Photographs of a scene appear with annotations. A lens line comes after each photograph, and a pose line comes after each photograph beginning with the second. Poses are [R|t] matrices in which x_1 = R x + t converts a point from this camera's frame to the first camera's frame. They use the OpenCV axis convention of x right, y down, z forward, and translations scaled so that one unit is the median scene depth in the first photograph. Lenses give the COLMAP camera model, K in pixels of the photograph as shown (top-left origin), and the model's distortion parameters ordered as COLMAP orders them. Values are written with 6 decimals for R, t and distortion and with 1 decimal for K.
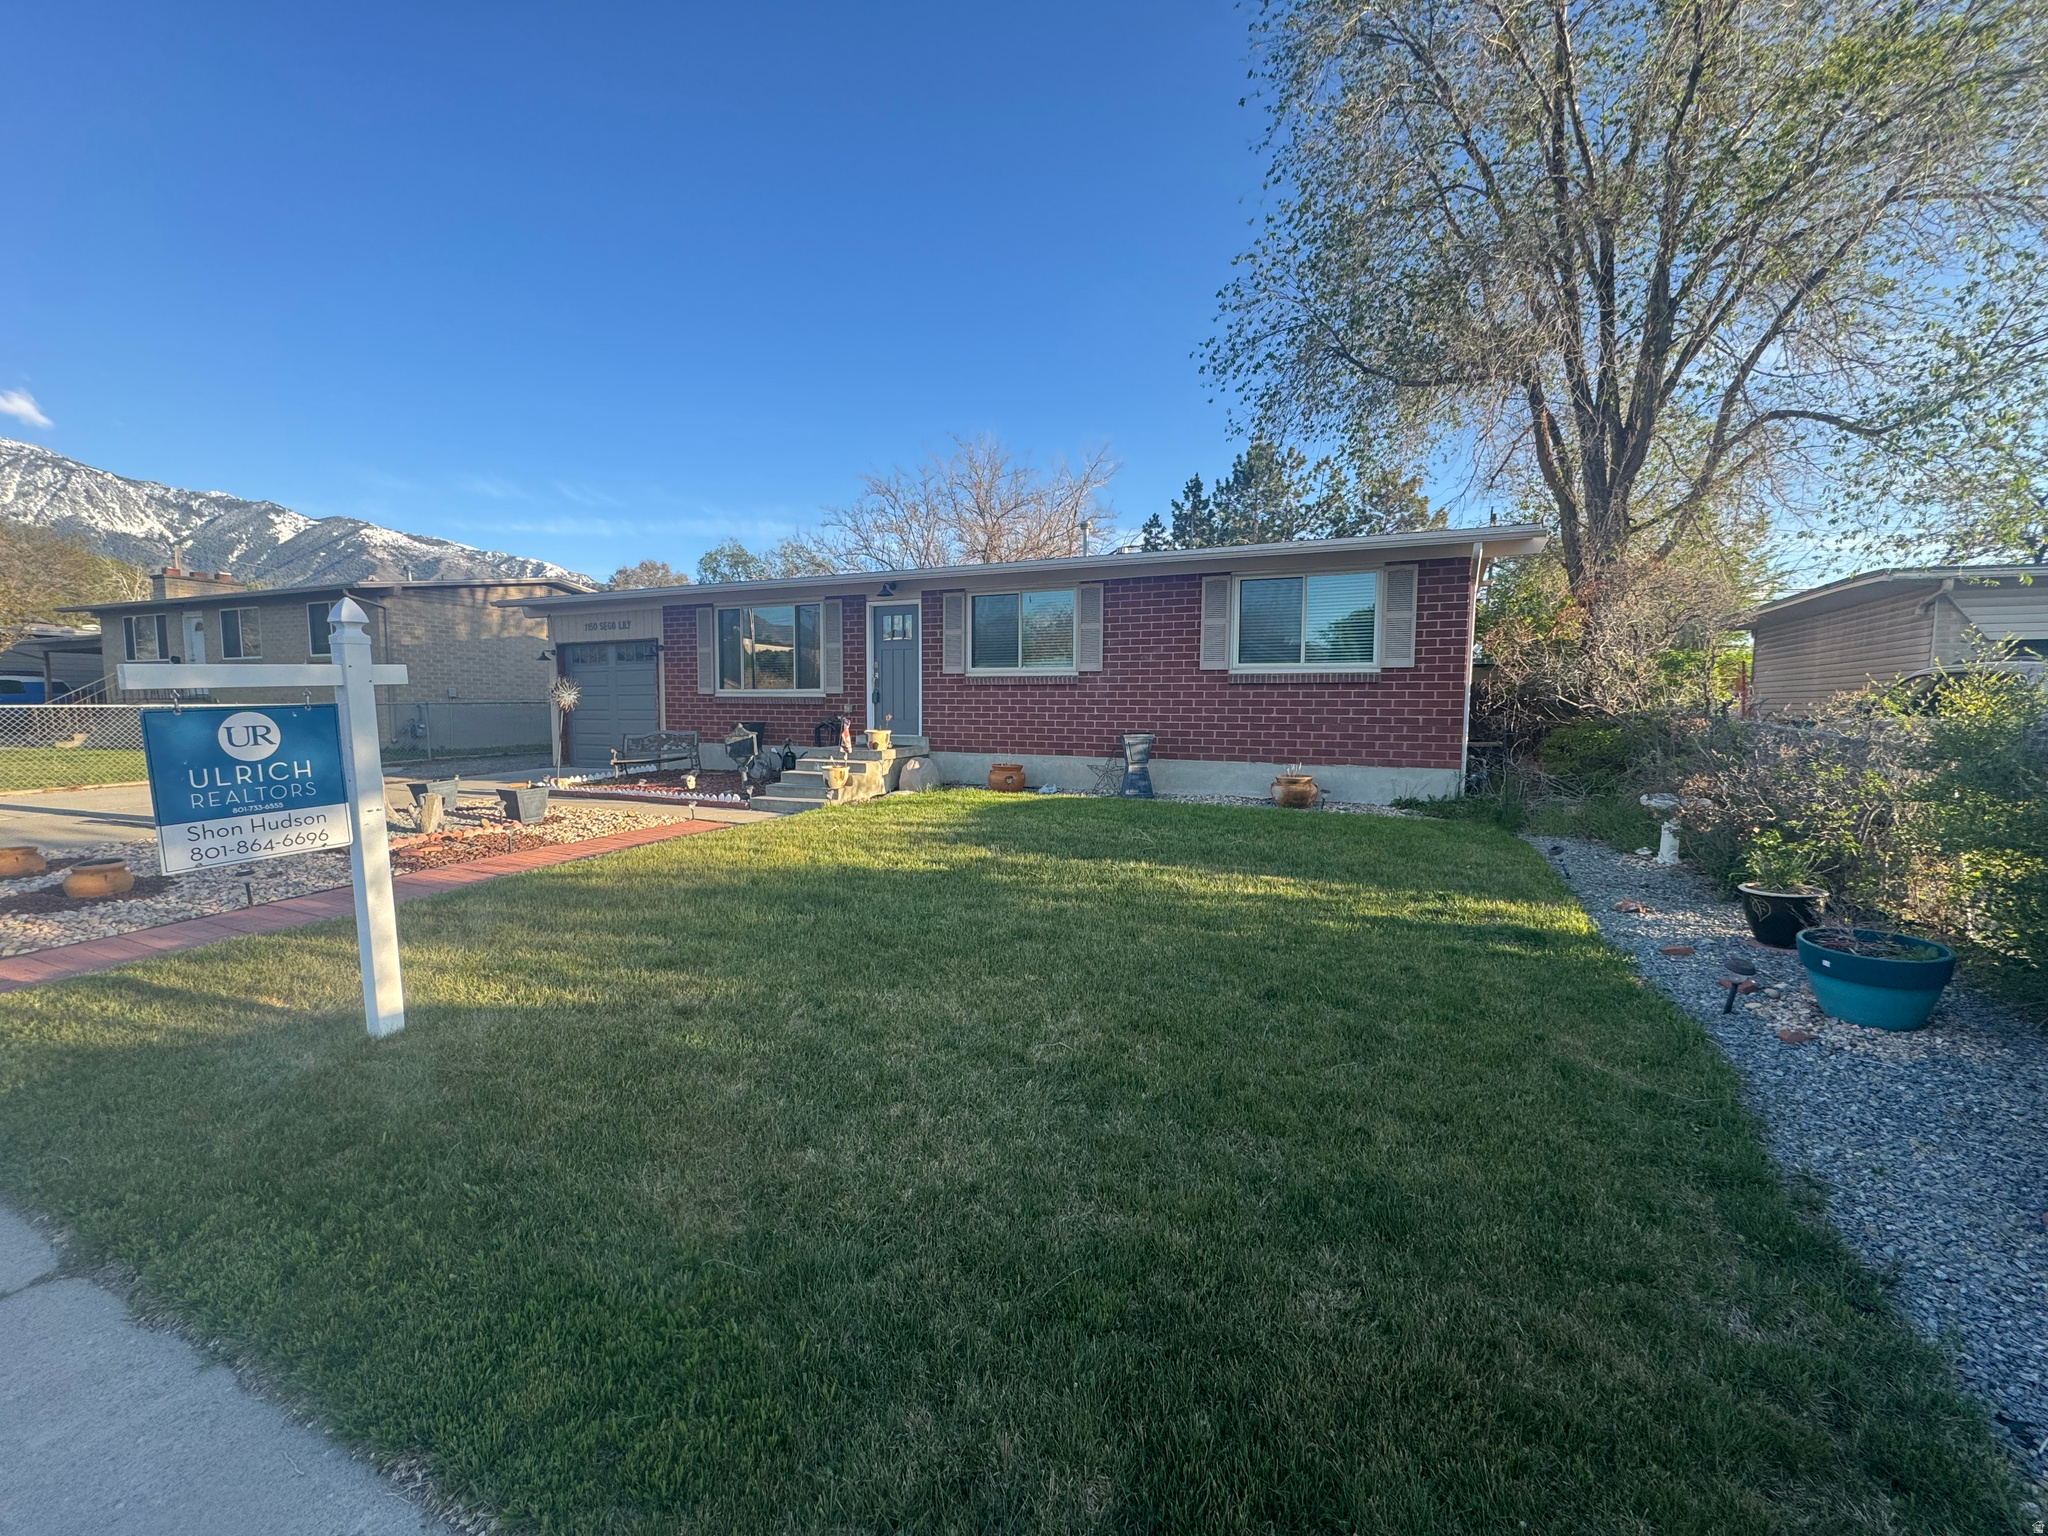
lens RADIAL K [[817.9, 0, 1022.4], [0, 817.9, 762.1], [0, 0, 1]] dist [-0.003069, -0.000131]
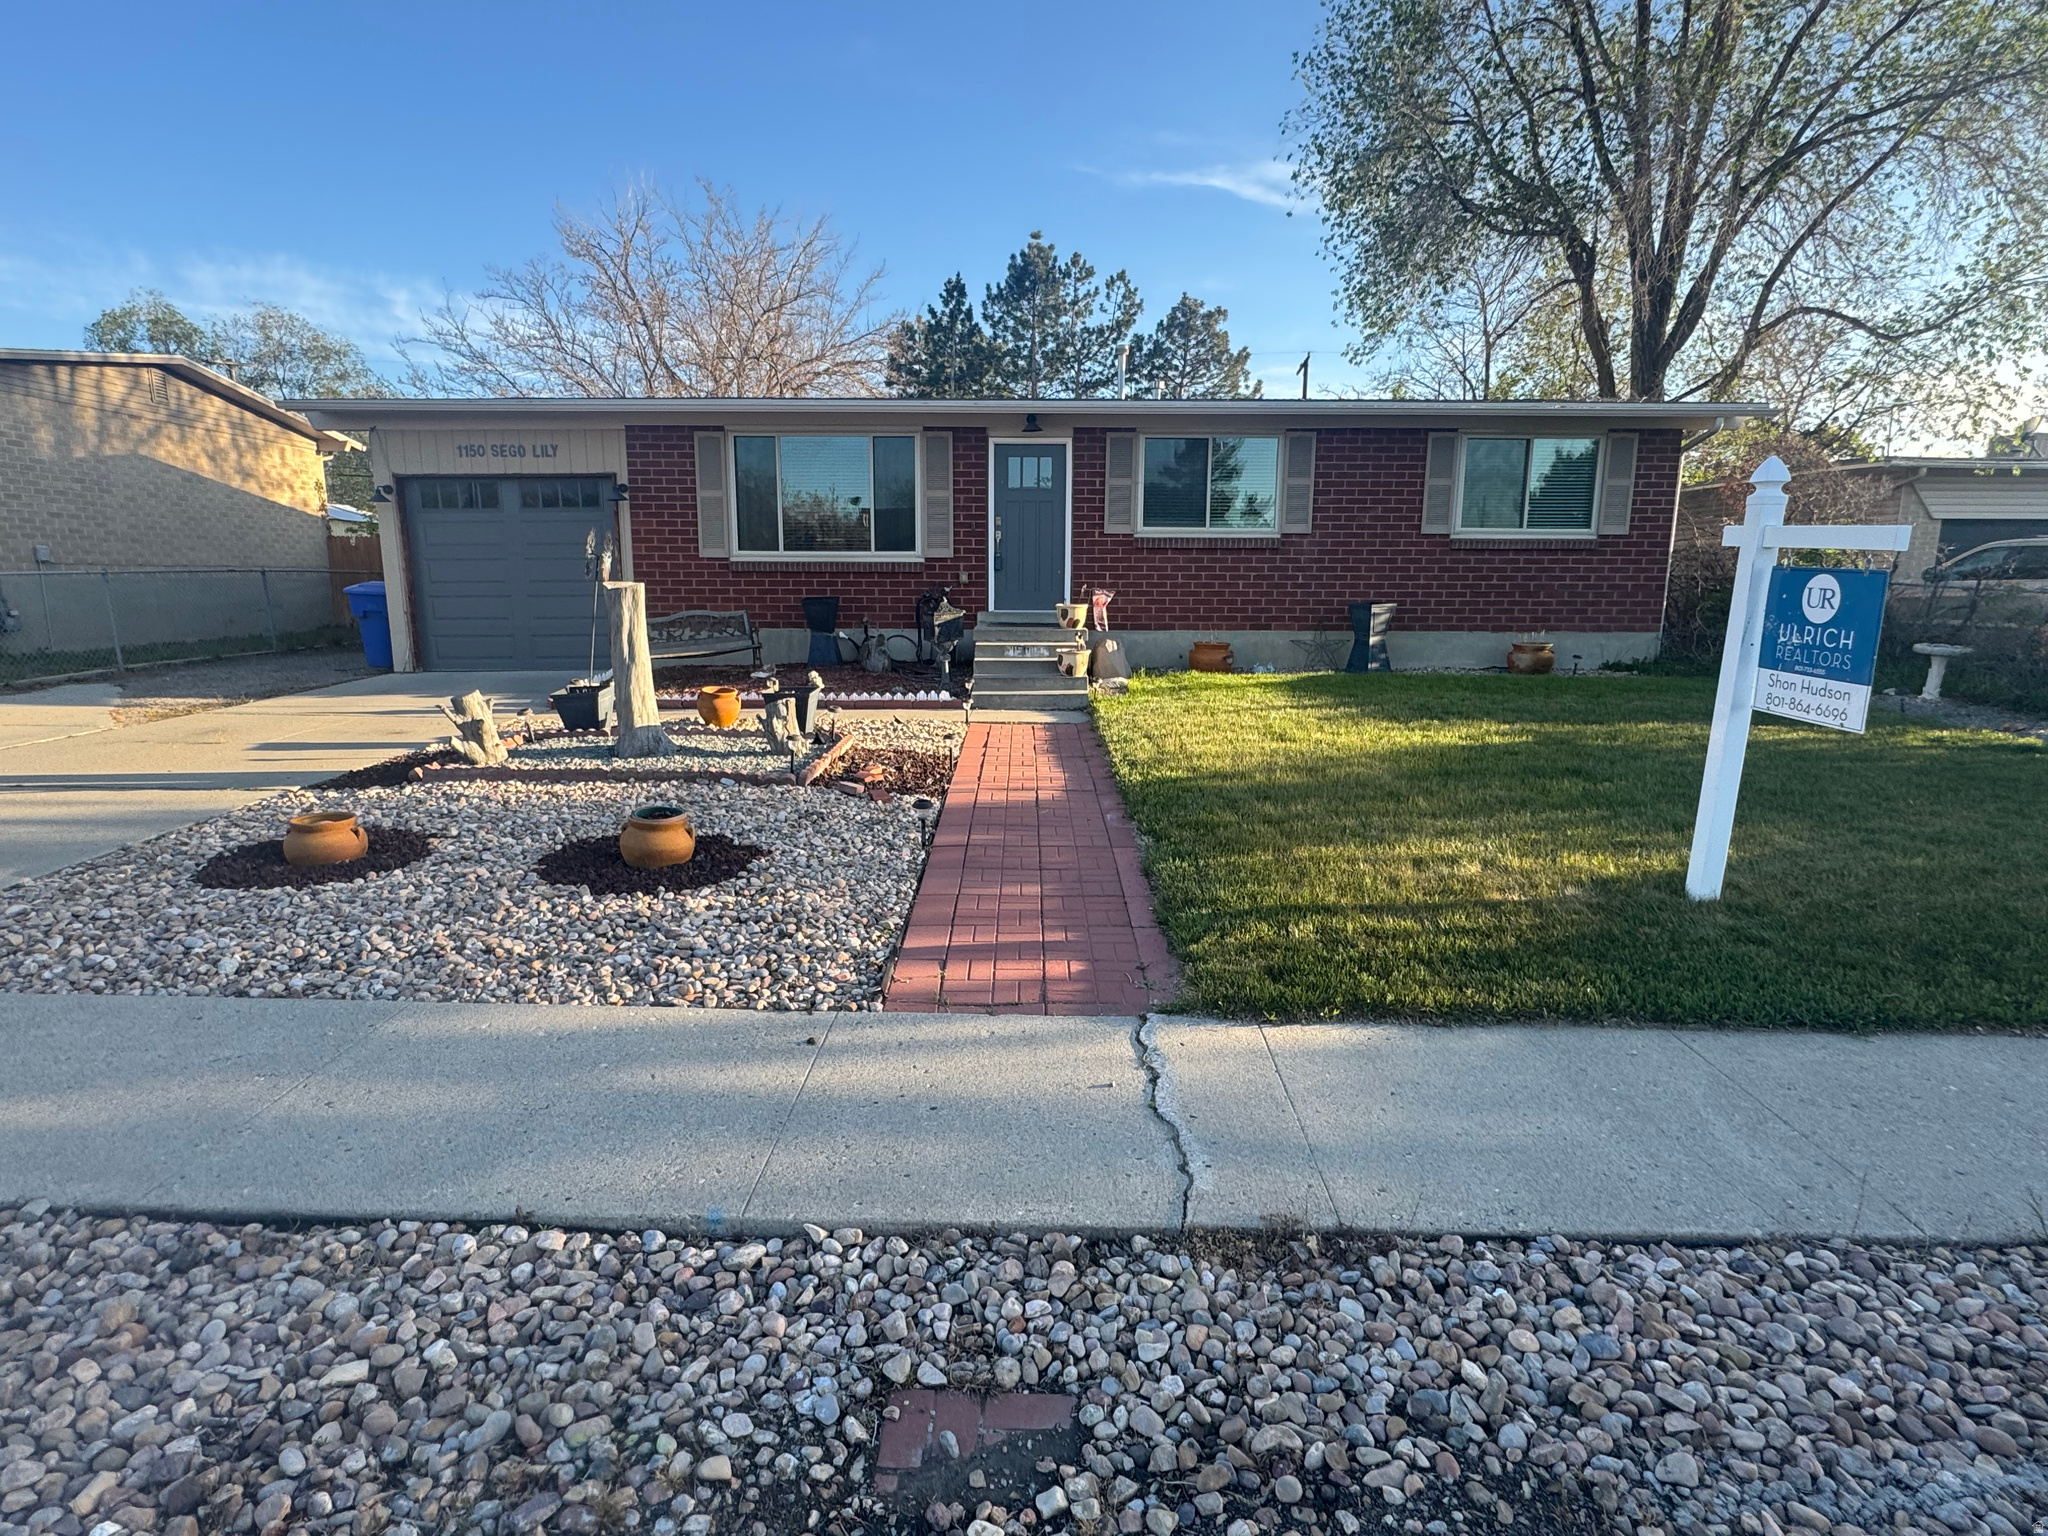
lens RADIAL K [[1057.6, 0, 1023.4], [0, 1057.6, 772.7], [0, 0, 1]] dist [0.001767, 0.000242]
pose [[0.911463, -0.077467, 0.404023, -0.604821], [0.030761, 0.992194, 0.120847, -0.001188], [-0.410231, -0.097719, 0.906731, 0.050717]]
